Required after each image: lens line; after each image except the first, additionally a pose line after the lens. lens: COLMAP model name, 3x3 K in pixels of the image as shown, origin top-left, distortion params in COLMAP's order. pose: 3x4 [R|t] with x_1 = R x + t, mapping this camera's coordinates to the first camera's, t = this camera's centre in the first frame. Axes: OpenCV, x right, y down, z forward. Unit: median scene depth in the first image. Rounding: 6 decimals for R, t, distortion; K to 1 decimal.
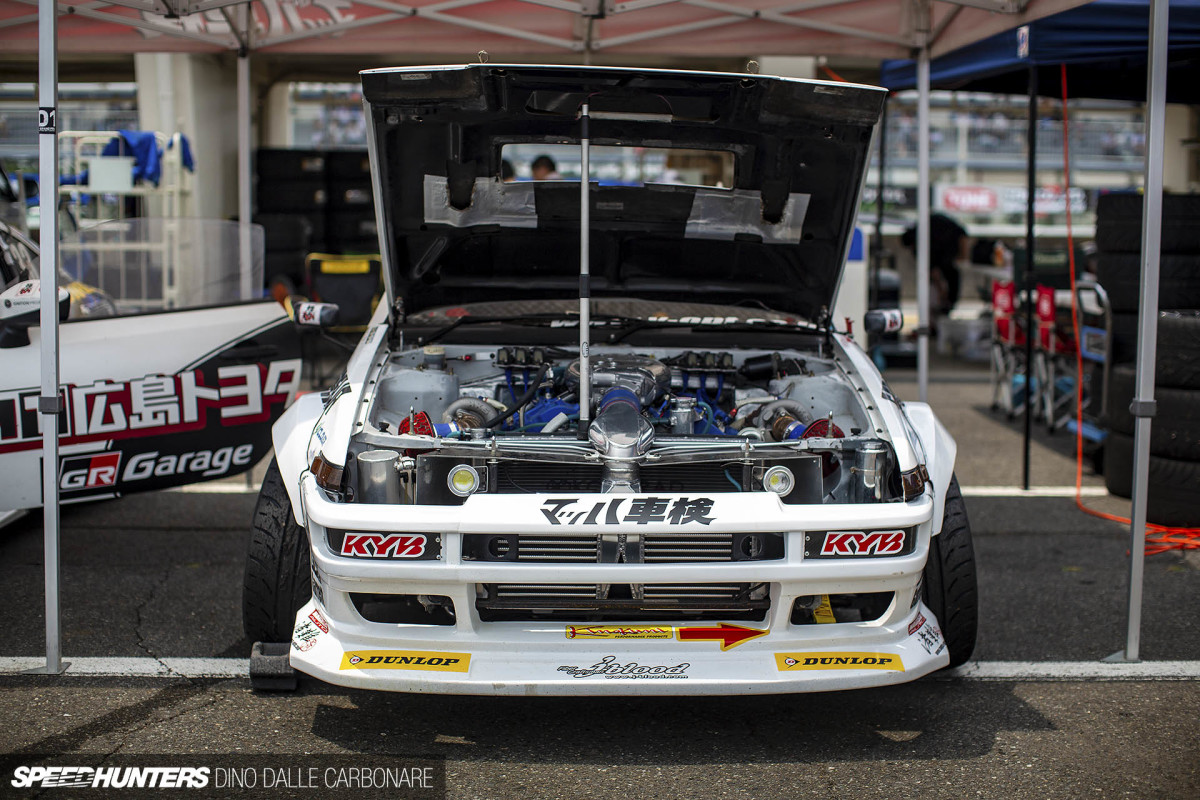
lens RADIAL K [[1738.2, 0, 597.7], [0, 1738.2, 405.2], [0, 0, 1]] dist [-0.122945, 0.000000]
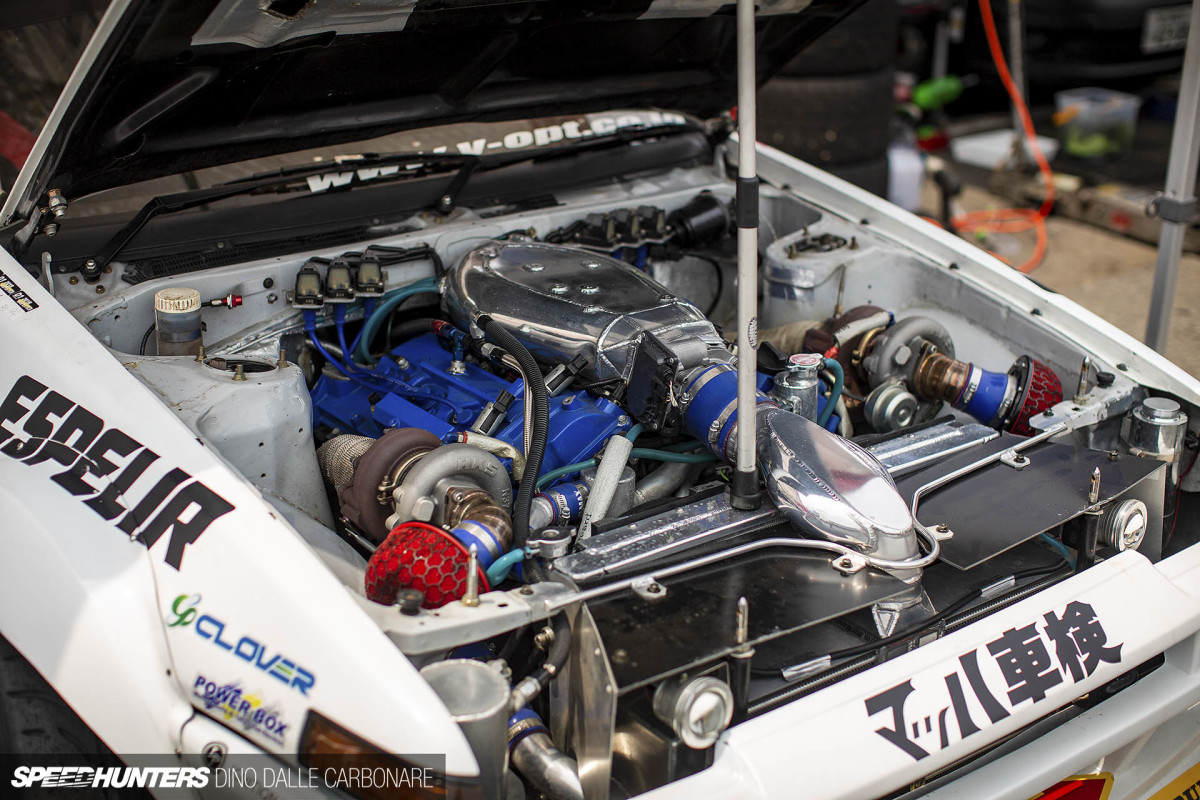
lens RADIAL K [[1738.2, 0, 597.2], [0, 1738.2, 397.5], [0, 0, 1]] dist [-0.122945, 0.000000]
pose [[0.806234, -0.213198, 0.551846, -0.320870], [0.063306, 0.958542, 0.277830, -0.155812], [-0.588200, -0.189060, 0.786306, 0.670530]]
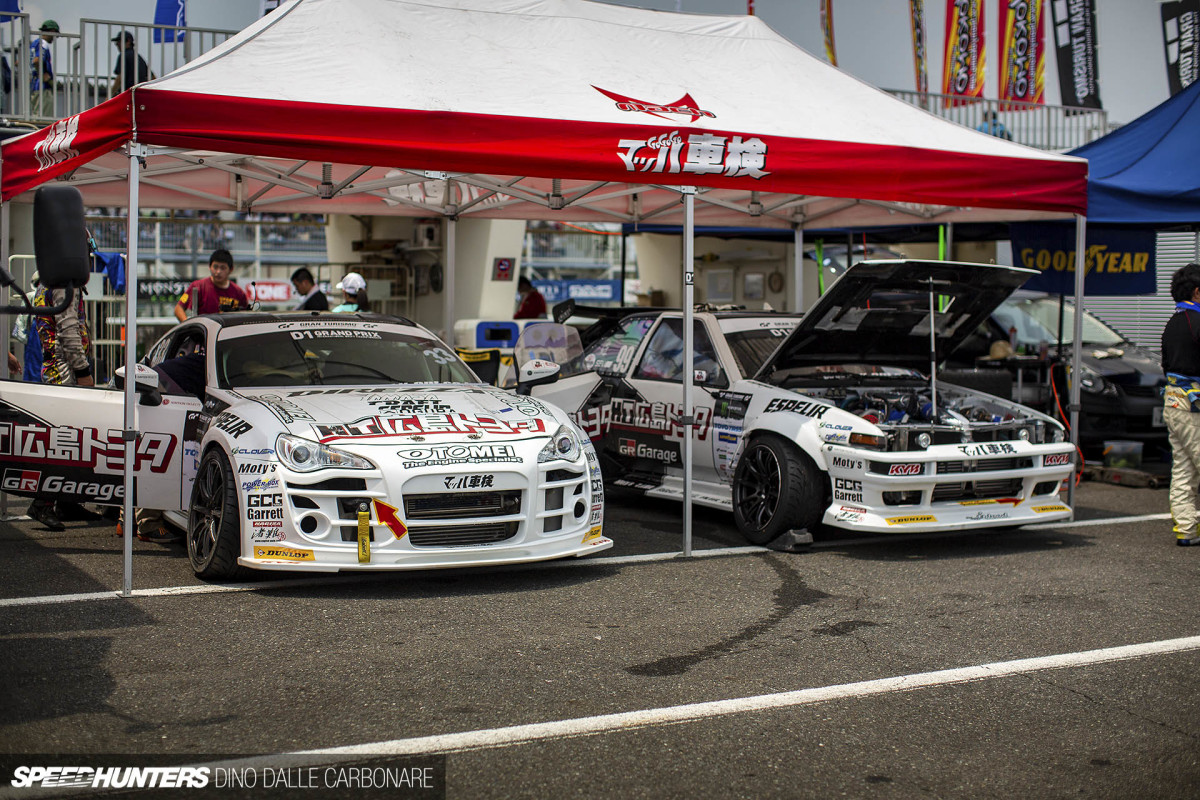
lens RADIAL K [[1738.2, 0, 599.3], [0, 1738.2, 397.0], [0, 0, 1]] dist [-0.122945, 0.000000]
pose [[0.879649, -0.026614, 0.474879, -1.528619], [0.052117, 0.997815, -0.040618, 0.055904], [-0.472760, 0.060479, 0.879113, -0.815921]]
